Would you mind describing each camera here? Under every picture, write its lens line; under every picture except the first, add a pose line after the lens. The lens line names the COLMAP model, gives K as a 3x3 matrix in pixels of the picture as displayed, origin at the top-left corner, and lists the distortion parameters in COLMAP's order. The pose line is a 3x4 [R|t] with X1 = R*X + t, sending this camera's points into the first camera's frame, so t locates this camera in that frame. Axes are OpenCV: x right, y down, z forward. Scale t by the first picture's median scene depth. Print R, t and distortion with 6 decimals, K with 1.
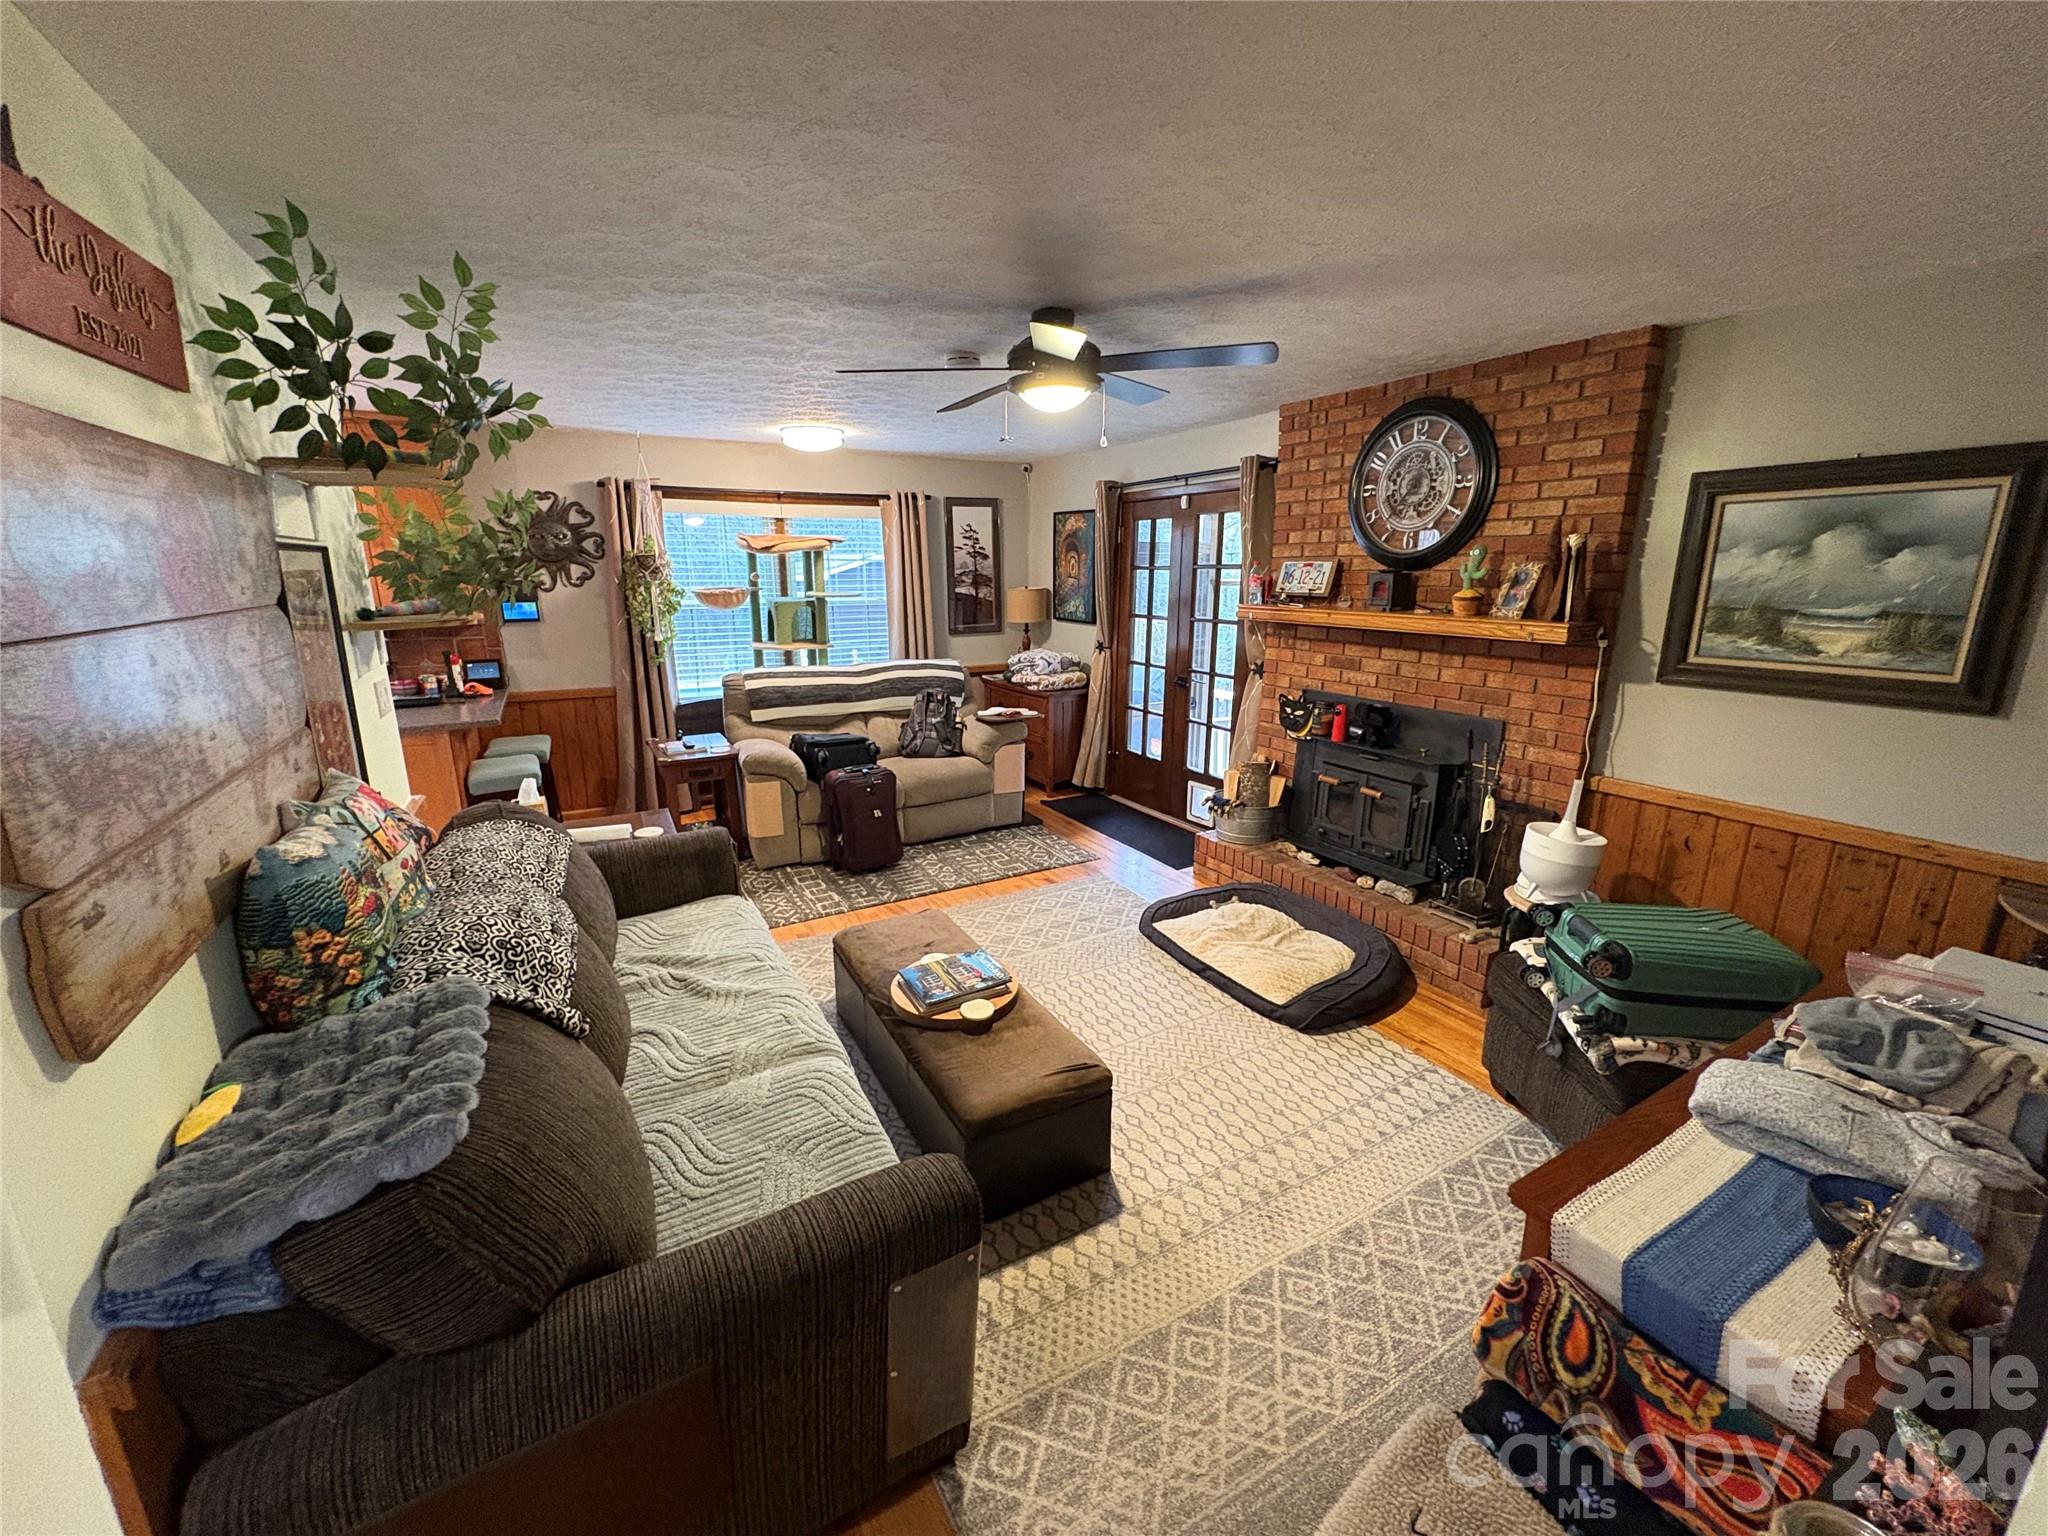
lens RADIAL K [[818.9, 0, 1020.7], [0, 818.9, 763.7], [0, 0, 1]] dist [0.000384, 0.000079]
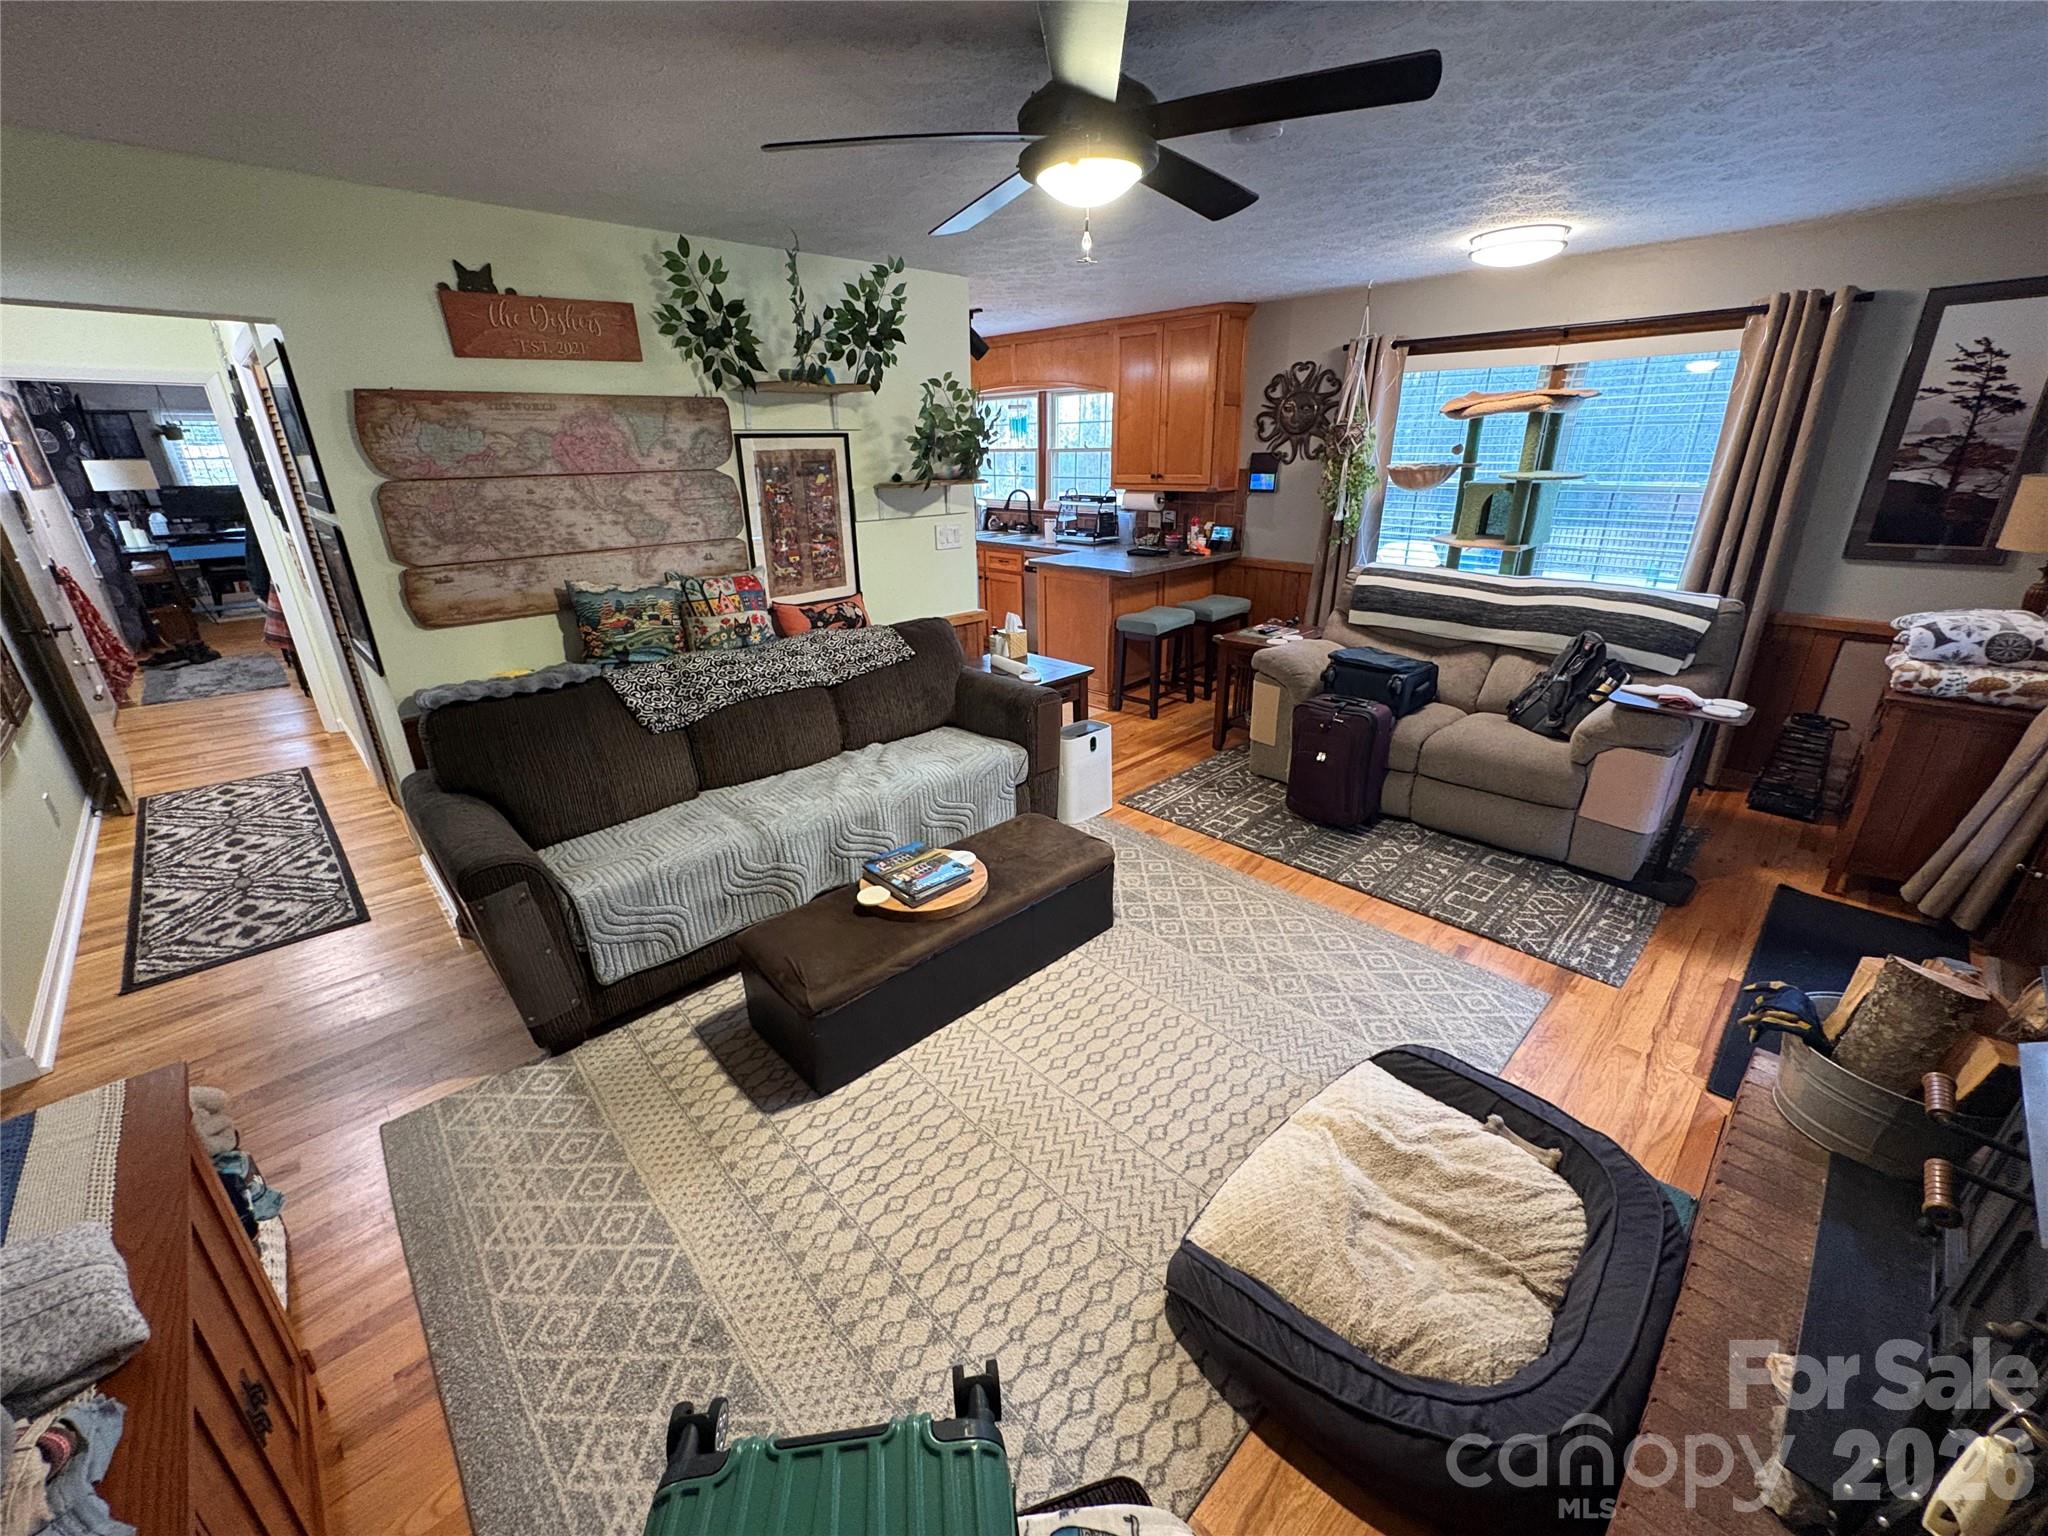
lens RADIAL K [[818.9, 0, 1020.6], [0, 818.9, 760.4], [0, 0, 1]] dist [0.000384, 0.000079]
pose [[0.243852, 0.347127, -0.905560, 0.422069], [-0.212757, 0.930149, 0.299261, -0.099693], [0.946188, 0.119689, 0.300672, 0.412991]]
